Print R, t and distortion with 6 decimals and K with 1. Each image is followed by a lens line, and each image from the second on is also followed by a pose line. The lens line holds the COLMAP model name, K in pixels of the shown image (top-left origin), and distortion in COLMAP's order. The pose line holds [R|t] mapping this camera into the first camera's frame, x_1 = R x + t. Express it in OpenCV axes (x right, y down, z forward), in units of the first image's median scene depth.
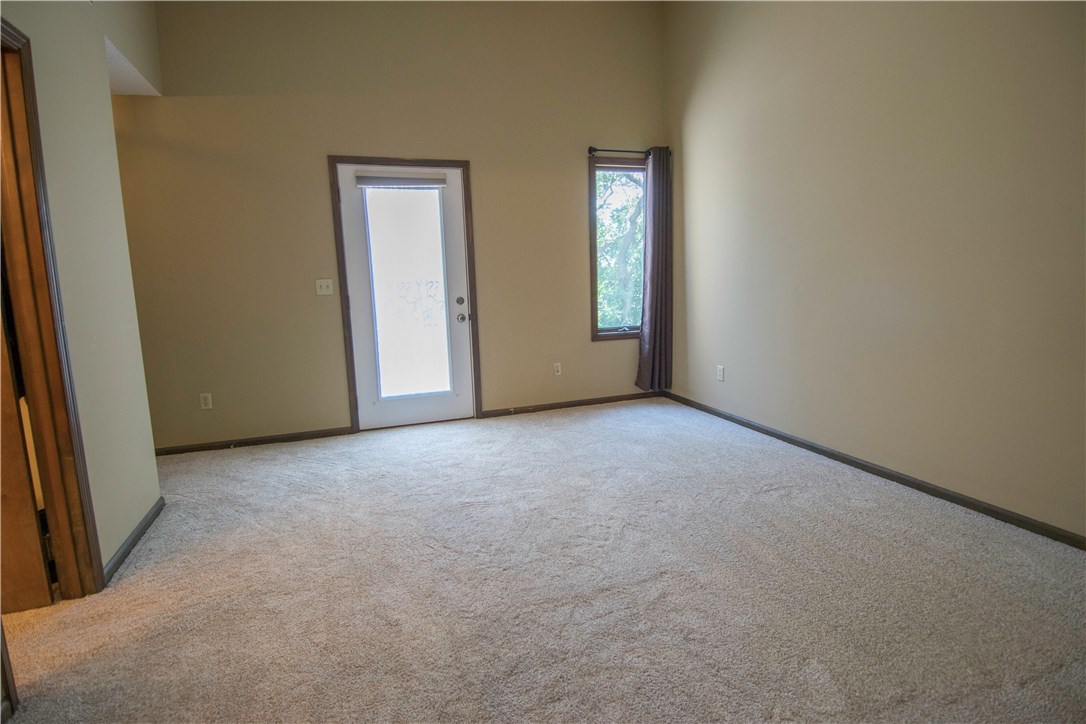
lens RADIAL K [[565.9, 0, 550.2], [0, 565.9, 357.2], [0, 0, 1]] dist [0.013699, -0.021467]
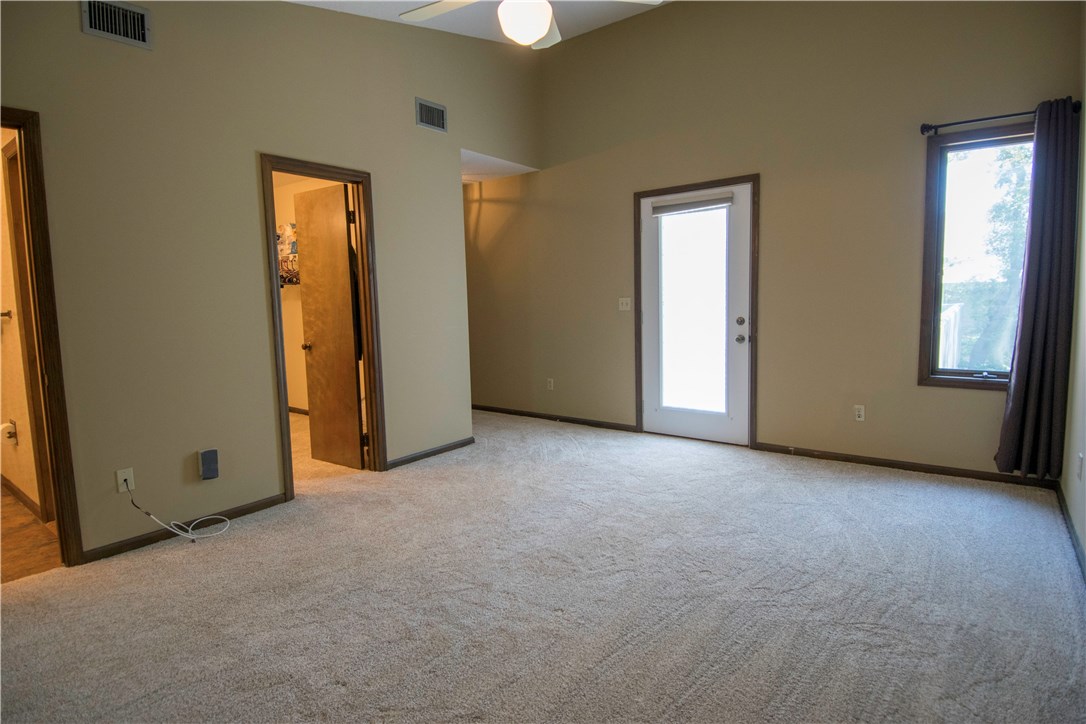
lens RADIAL K [[565.9, 0, 548.0], [0, 565.9, 356.4], [0, 0, 1]] dist [0.013699, -0.021467]
pose [[0.540043, 0.101554, -0.835488, 0.490238], [-0.118811, 0.991952, 0.043775, -0.045905], [0.833209, 0.075624, 0.547762, 0.217905]]
